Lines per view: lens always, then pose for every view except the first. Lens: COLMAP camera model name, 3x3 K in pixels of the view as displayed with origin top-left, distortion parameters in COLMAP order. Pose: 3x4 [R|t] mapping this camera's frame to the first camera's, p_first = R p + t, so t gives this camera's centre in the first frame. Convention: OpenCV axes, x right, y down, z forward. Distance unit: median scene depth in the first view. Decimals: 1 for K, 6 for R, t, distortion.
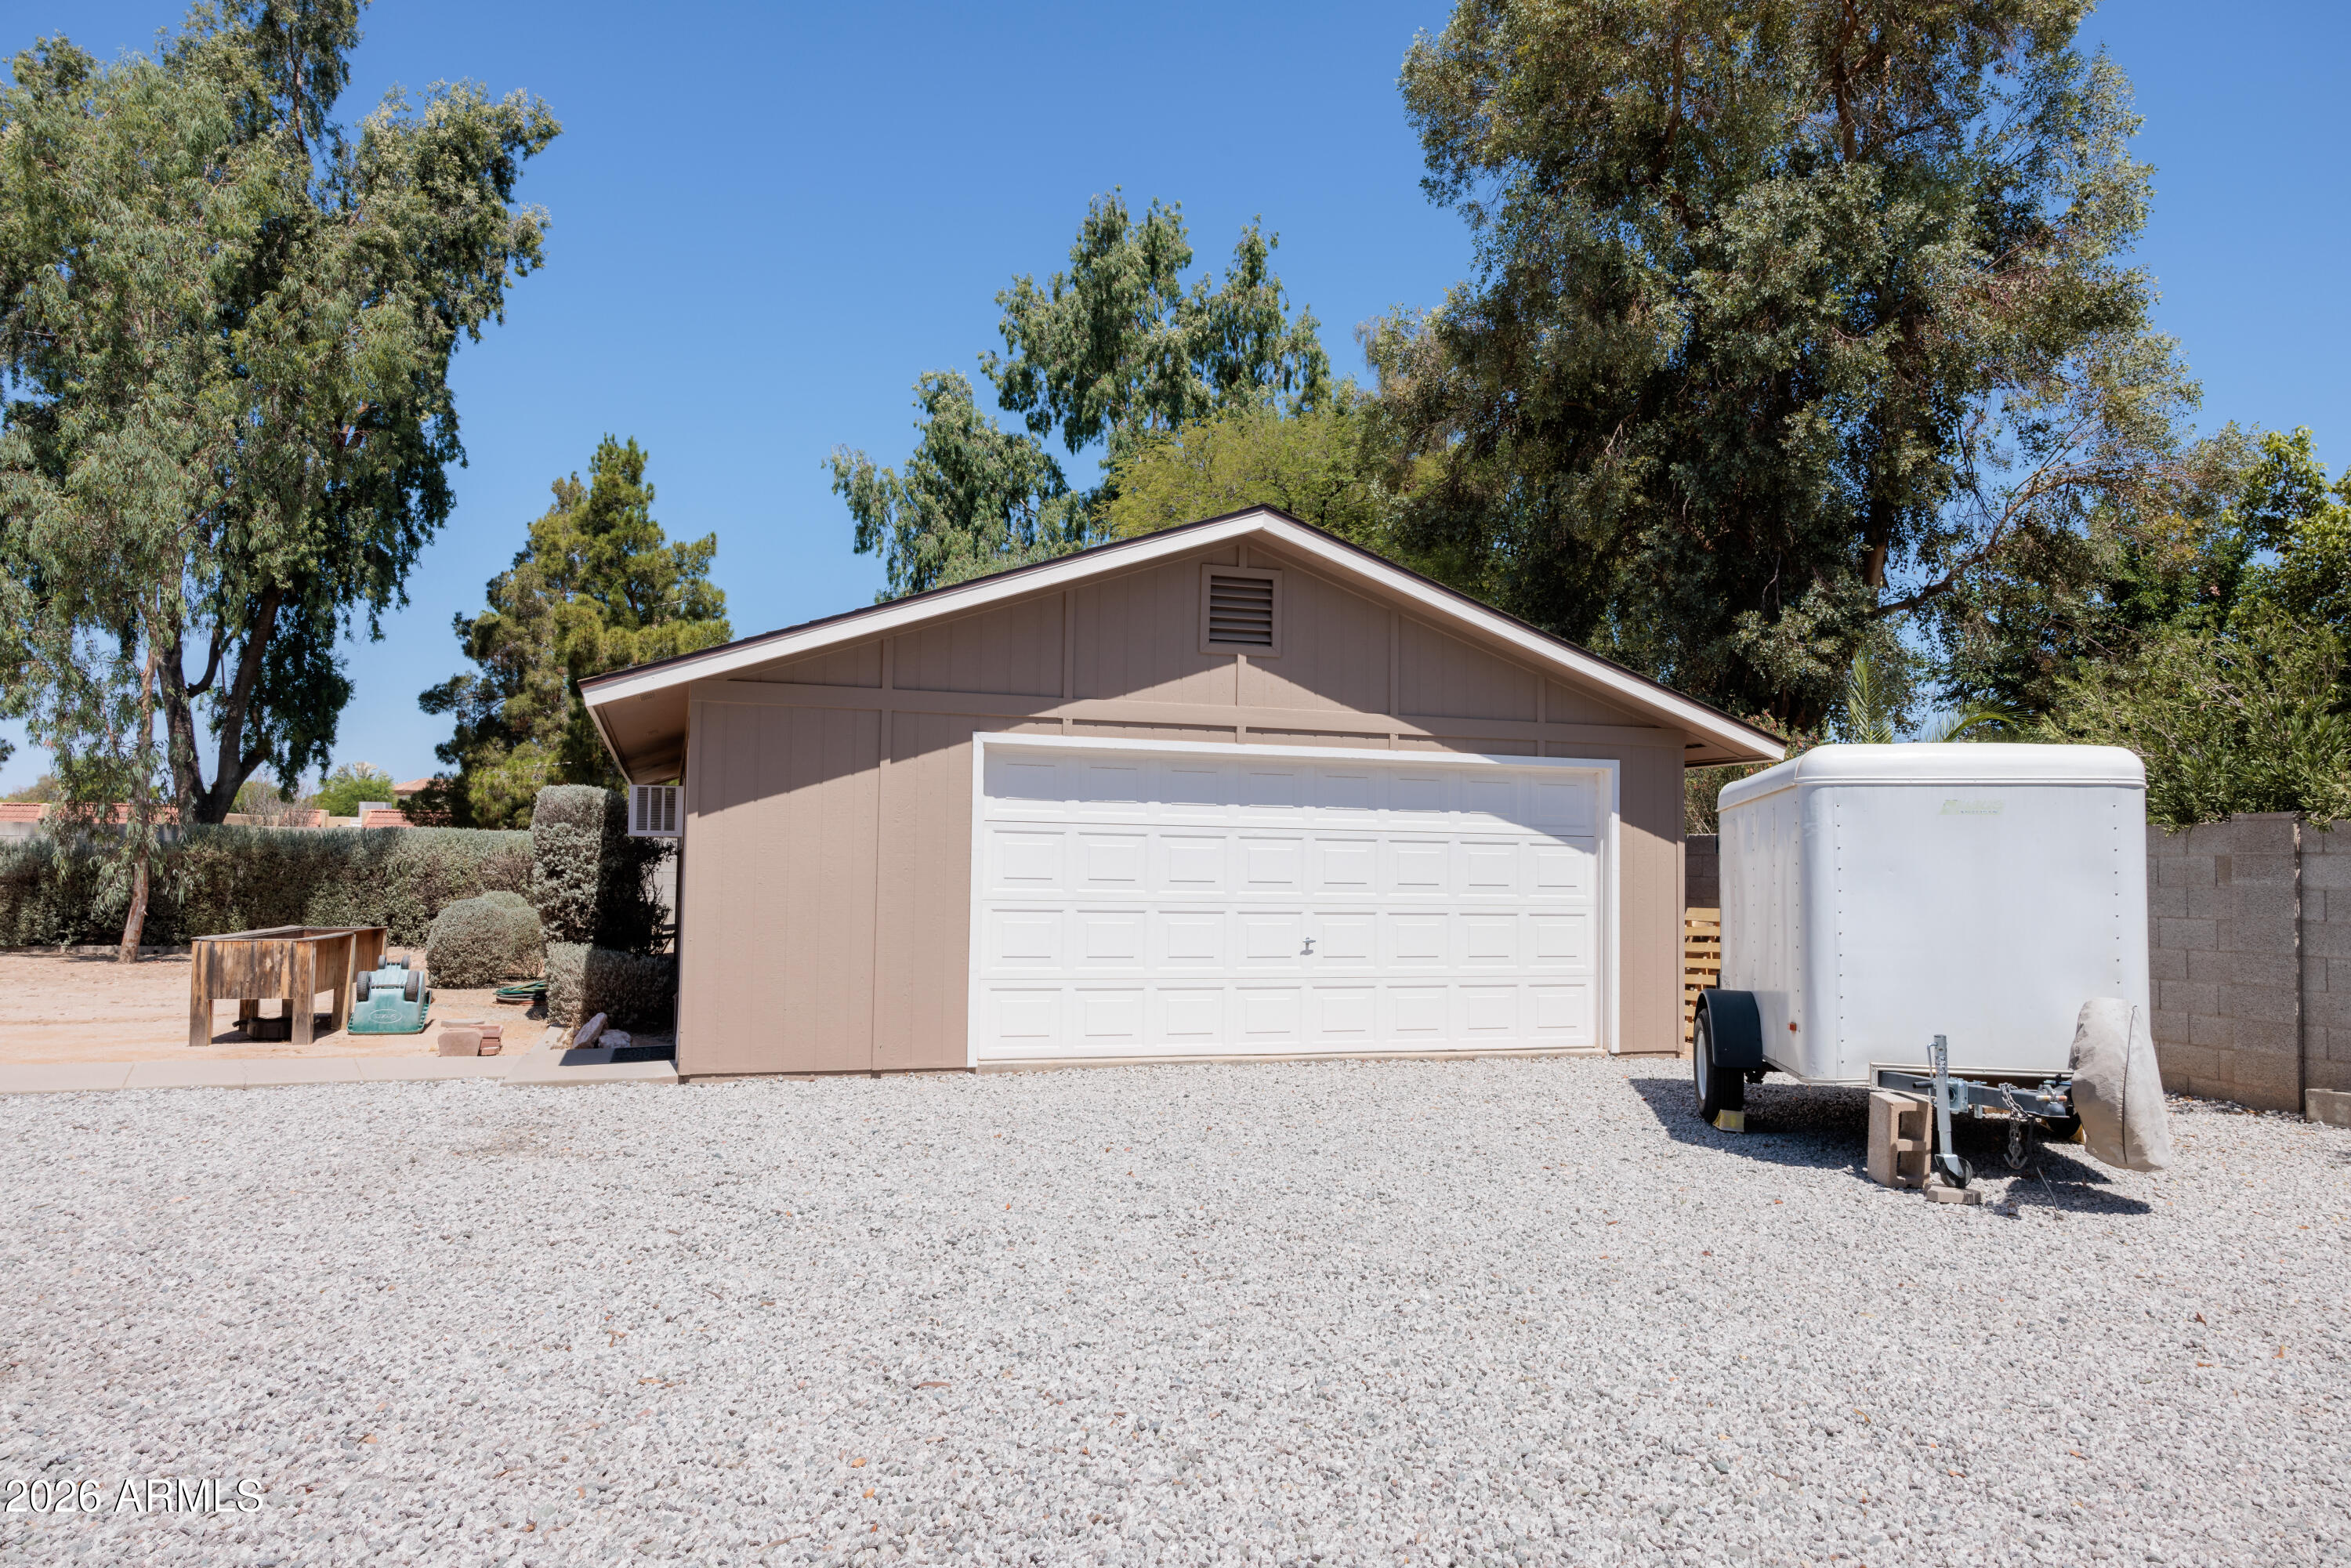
lens RADIAL K [[1561.0, 0, 1178.1], [0, 1561.0, 793.7], [0, 0, 1]] dist [0.005455, -0.003126]
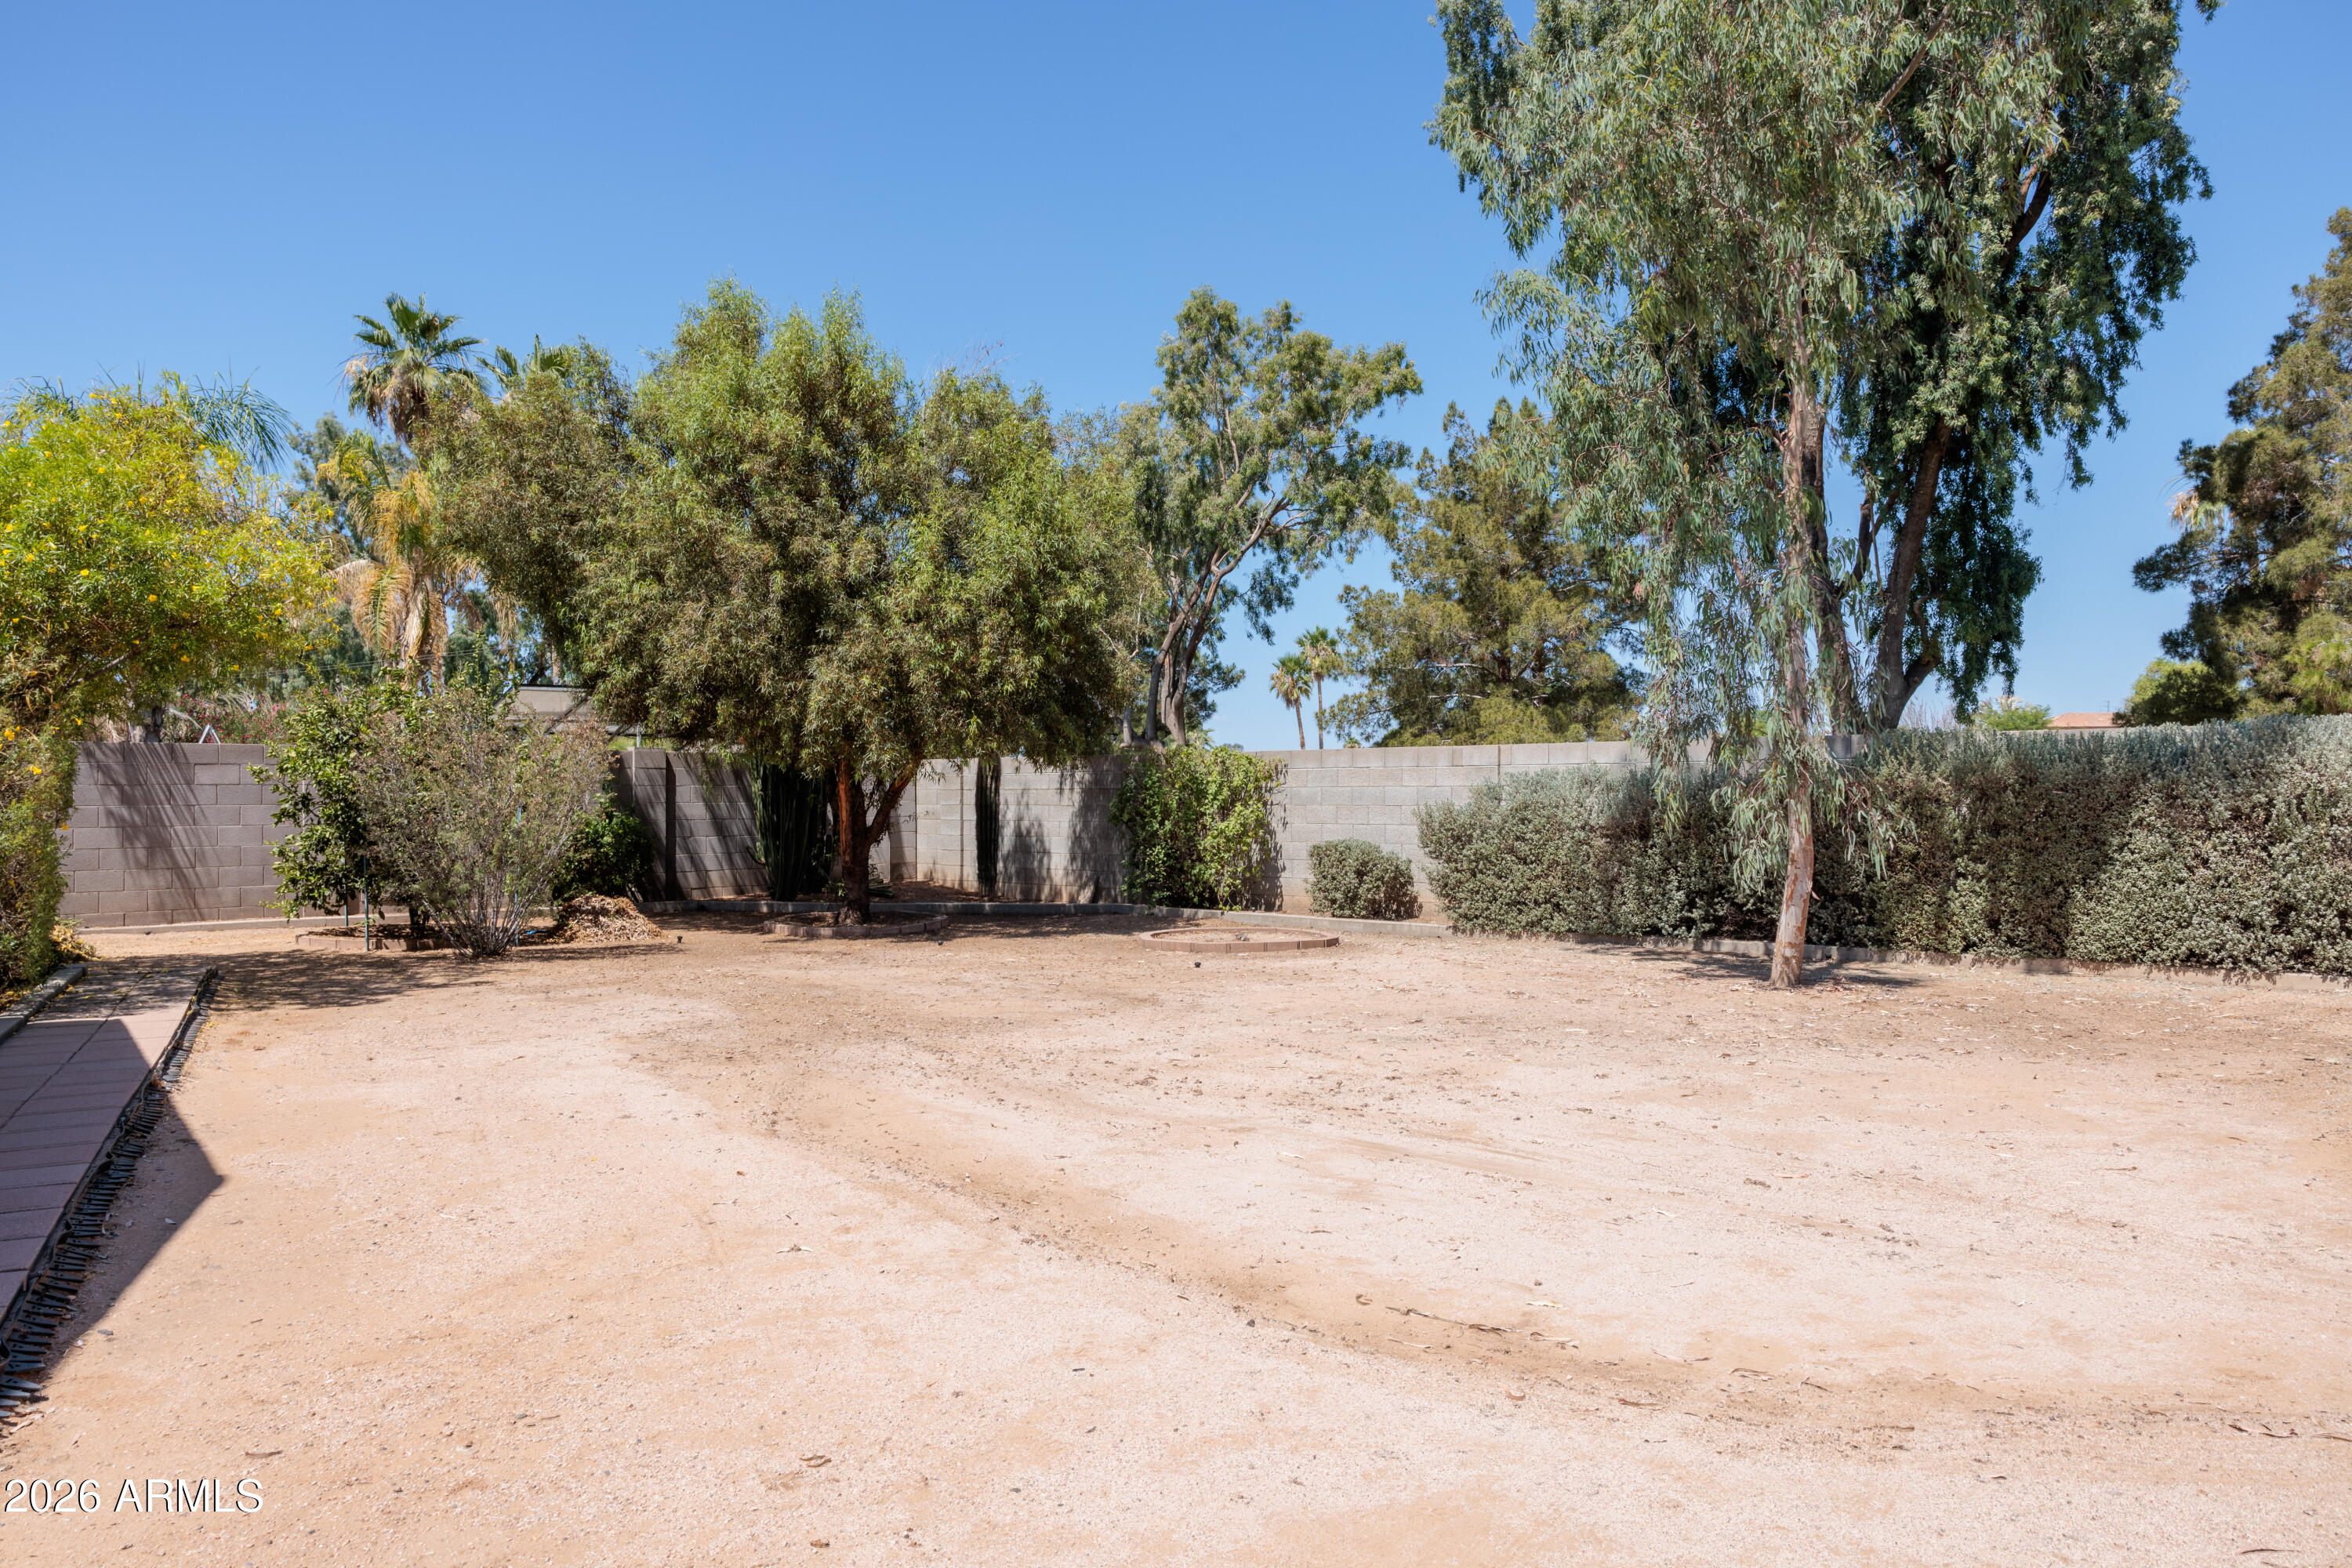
lens RADIAL K [[1561.7, 0, 1178.7], [0, 1561.7, 794.3], [0, 0, 1]] dist [0.005455, -0.003126]
pose [[0.574346, -0.022892, -0.818293, -0.171569], [0.051353, 0.998648, 0.008106, 0.013465], [0.817000, -0.046677, 0.574745, 0.256334]]
